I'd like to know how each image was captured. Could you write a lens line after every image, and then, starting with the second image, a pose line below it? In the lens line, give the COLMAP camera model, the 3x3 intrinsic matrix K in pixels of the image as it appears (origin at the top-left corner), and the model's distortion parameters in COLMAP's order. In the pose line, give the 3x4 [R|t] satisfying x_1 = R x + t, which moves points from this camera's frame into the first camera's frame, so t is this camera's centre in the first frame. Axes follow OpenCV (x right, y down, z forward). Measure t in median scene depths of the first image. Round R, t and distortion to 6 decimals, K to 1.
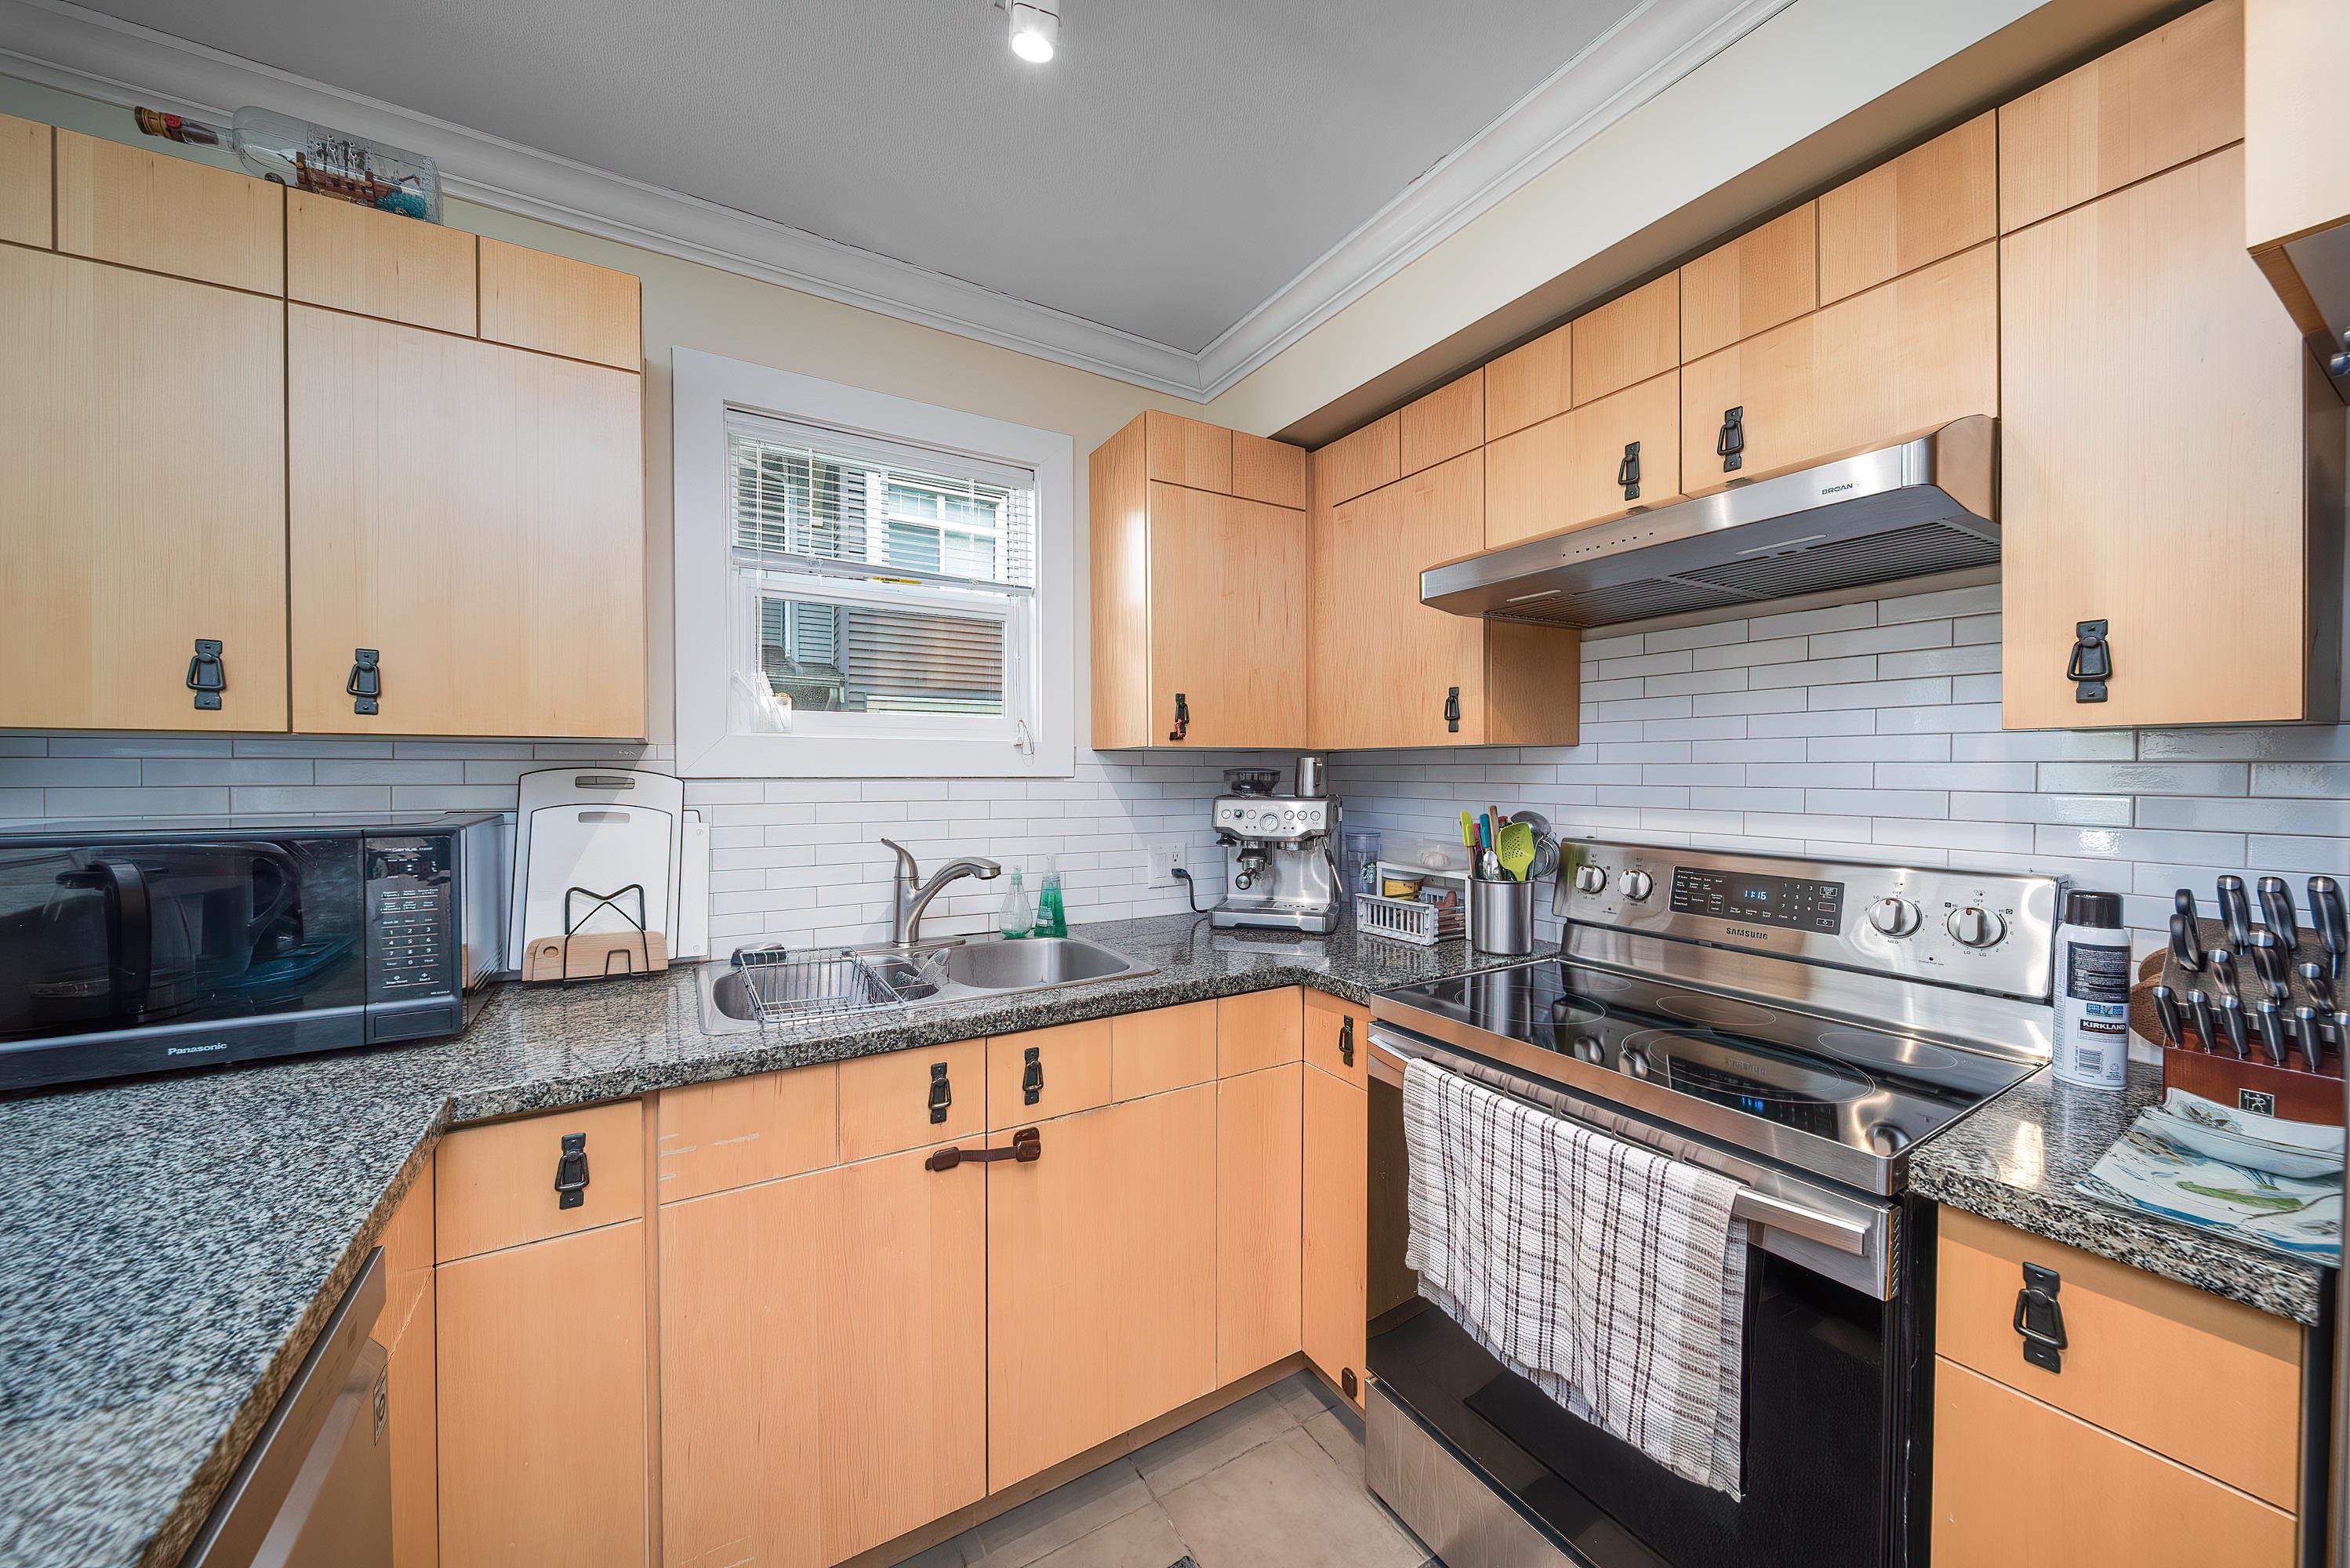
lens RADIAL K [[827.4, 0, 1179.8], [0, 827.4, 782.7], [0, 0, 1]] dist [-0.001322, -0.001714]
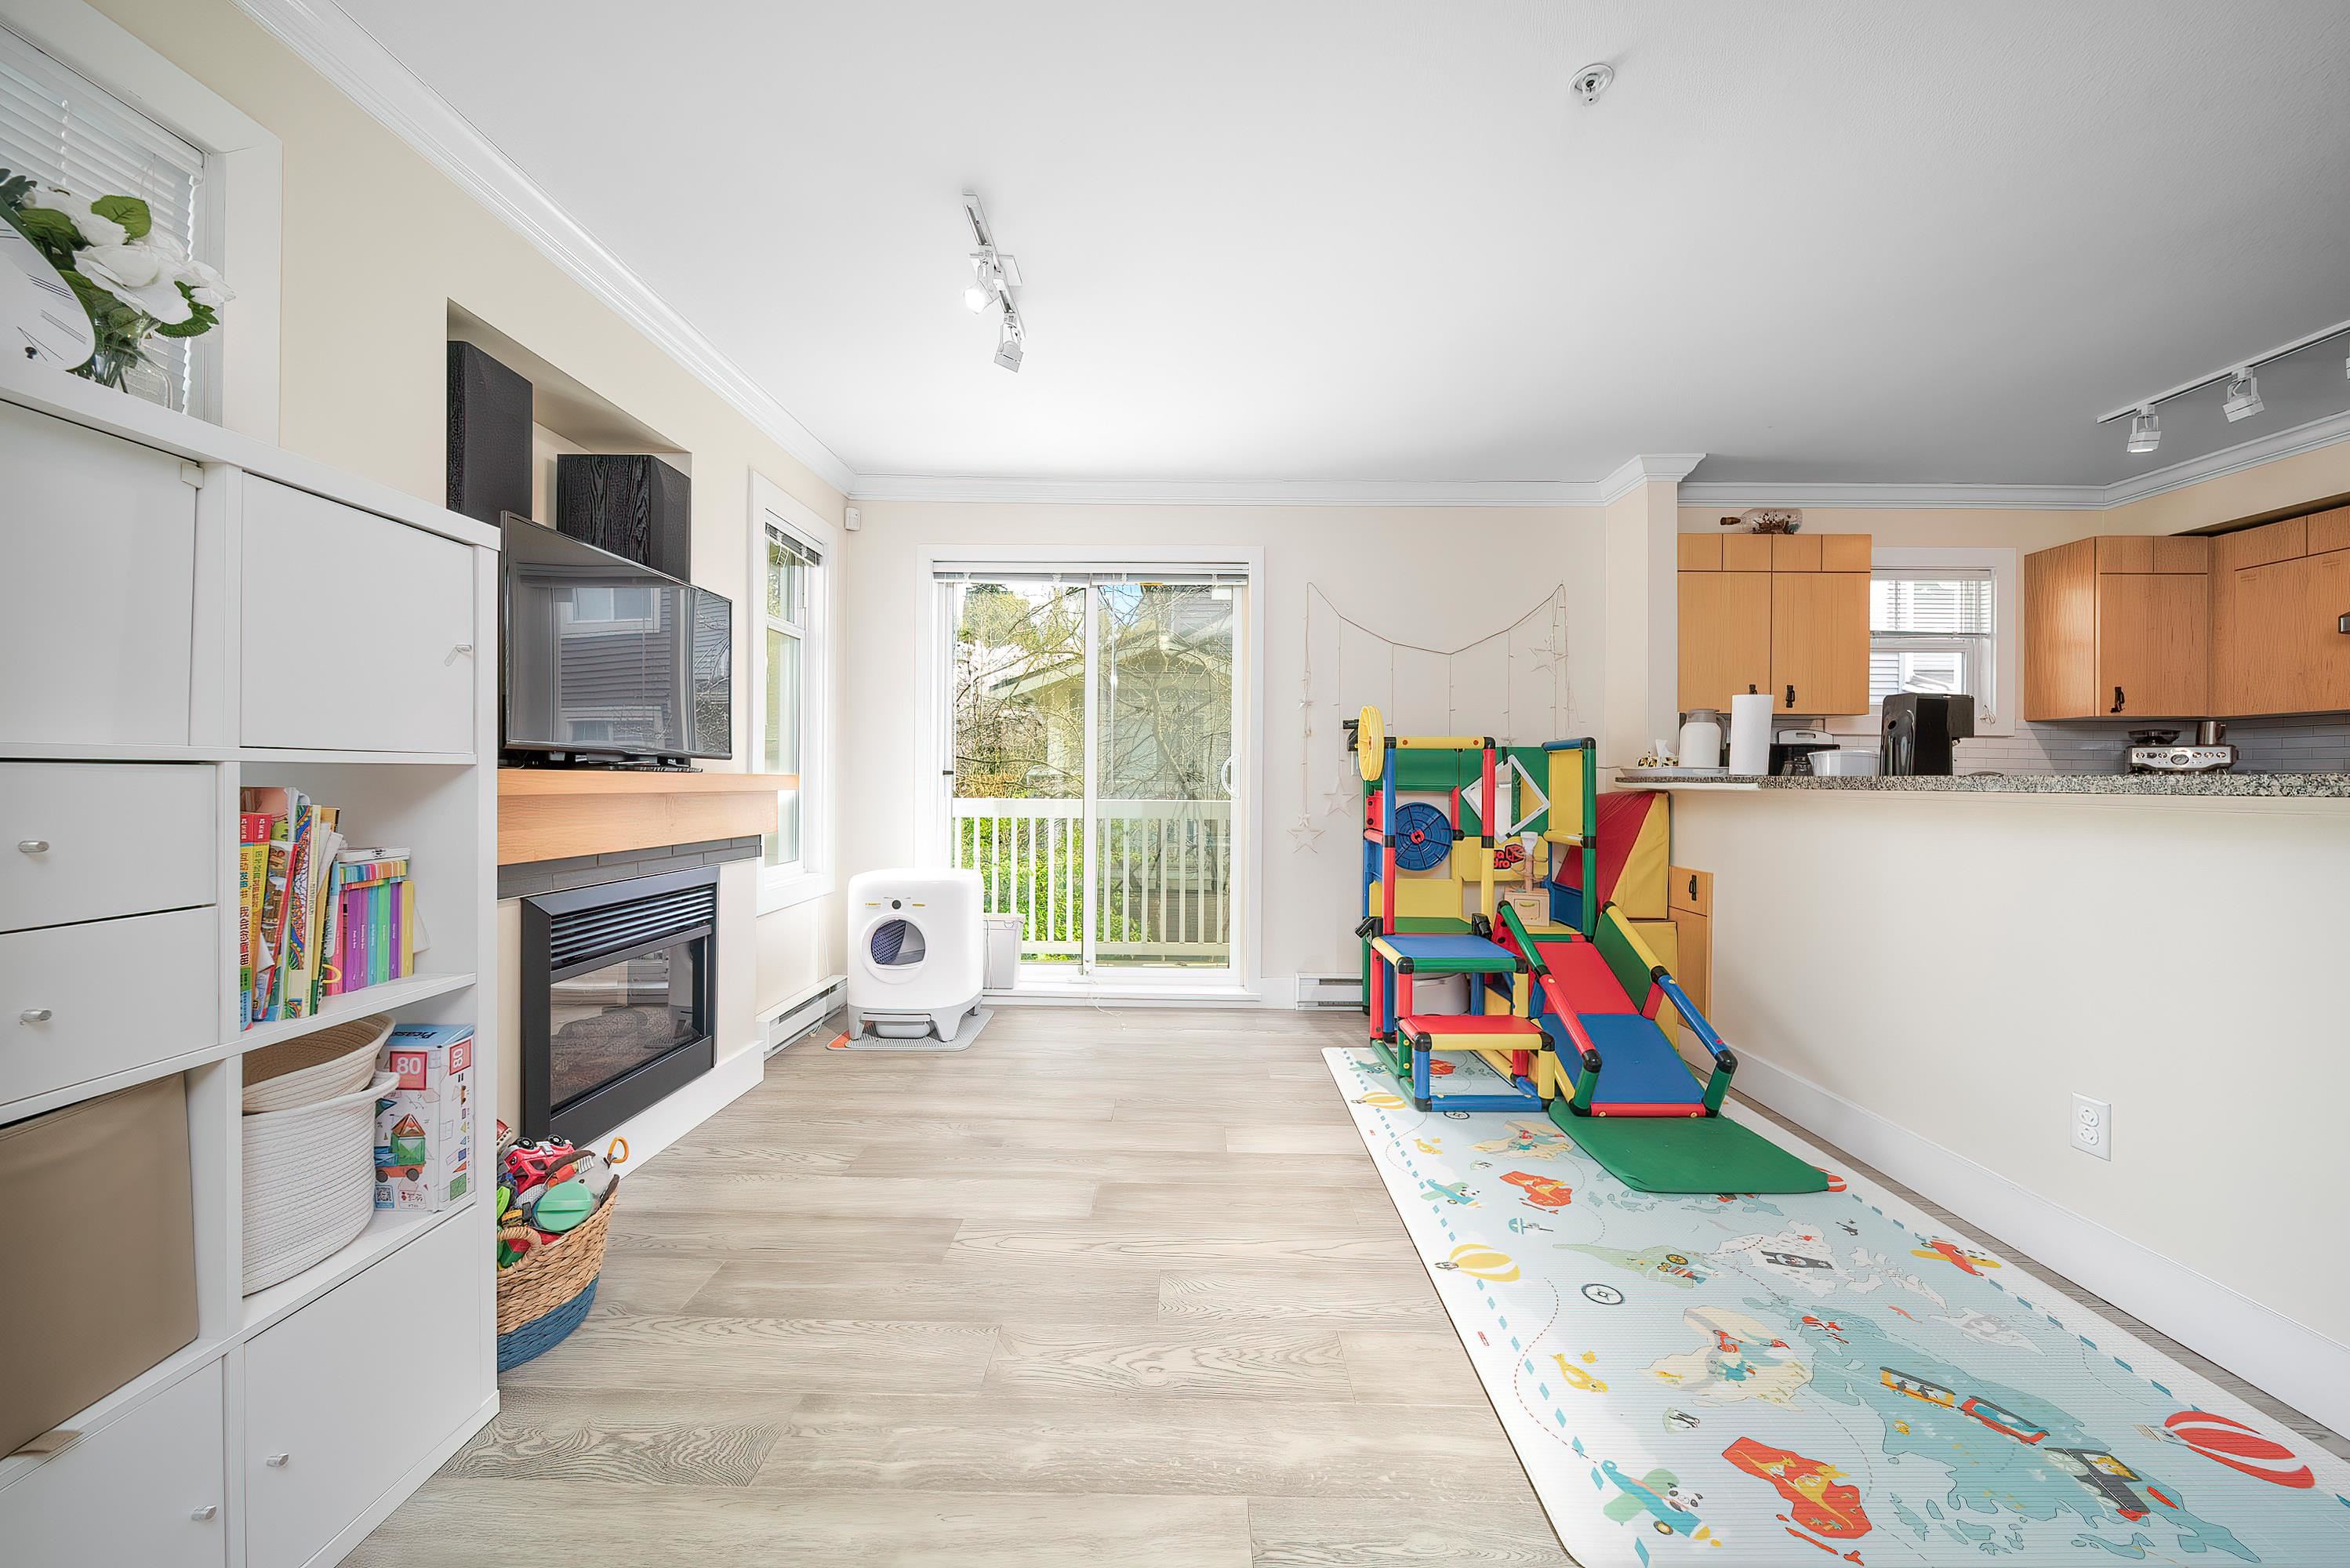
lens RADIAL K [[827.4, 0, 1177.4], [0, 827.4, 779.9], [0, 0, 1]] dist [-0.001322, -0.001714]
pose [[0.845678, 0.008852, -0.533620, -1.011557], [-0.015266, 0.999855, -0.007606, 0.184786], [0.533475, 0.014579, 0.845690, -2.119595]]
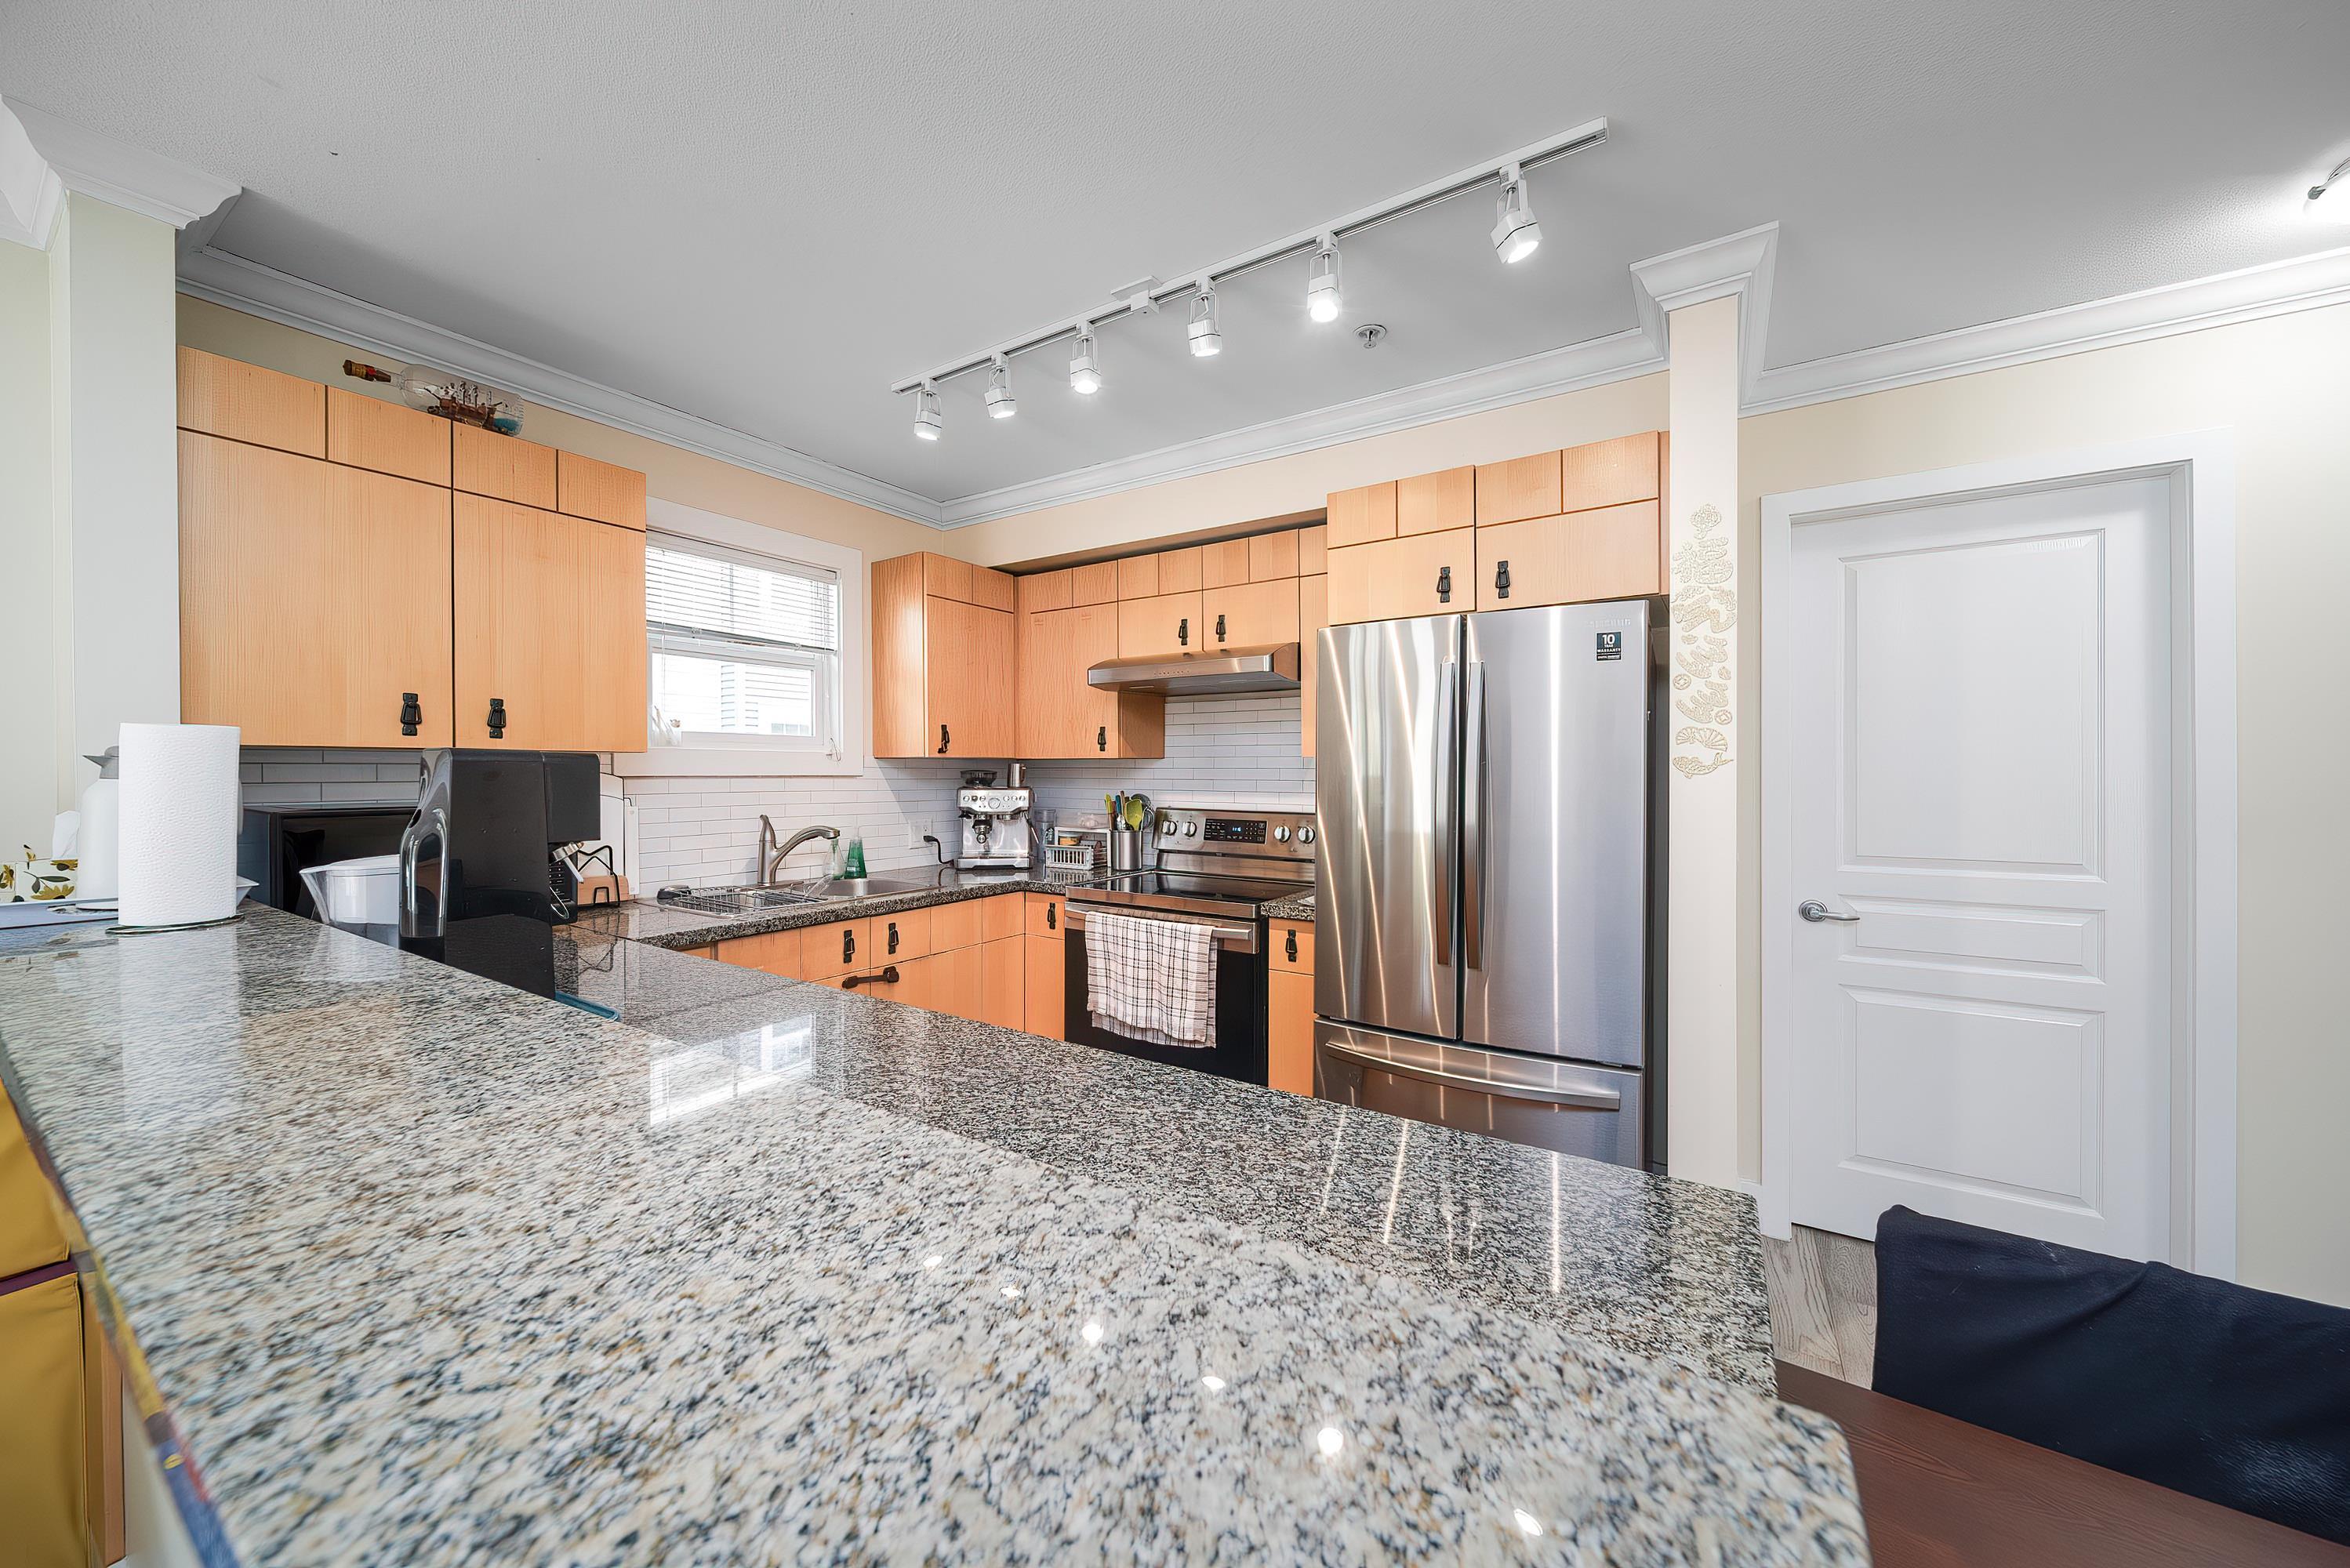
lens RADIAL K [[827.4, 0, 1177.6], [0, 827.4, 779.2], [0, 0, 1]] dist [-0.001322, -0.001714]
pose [[0.900836, -0.003371, 0.434146, -0.380556], [0.004502, 0.999989, -0.001577, 0.006666], [-0.434136, 0.003375, 0.900841, -0.877995]]
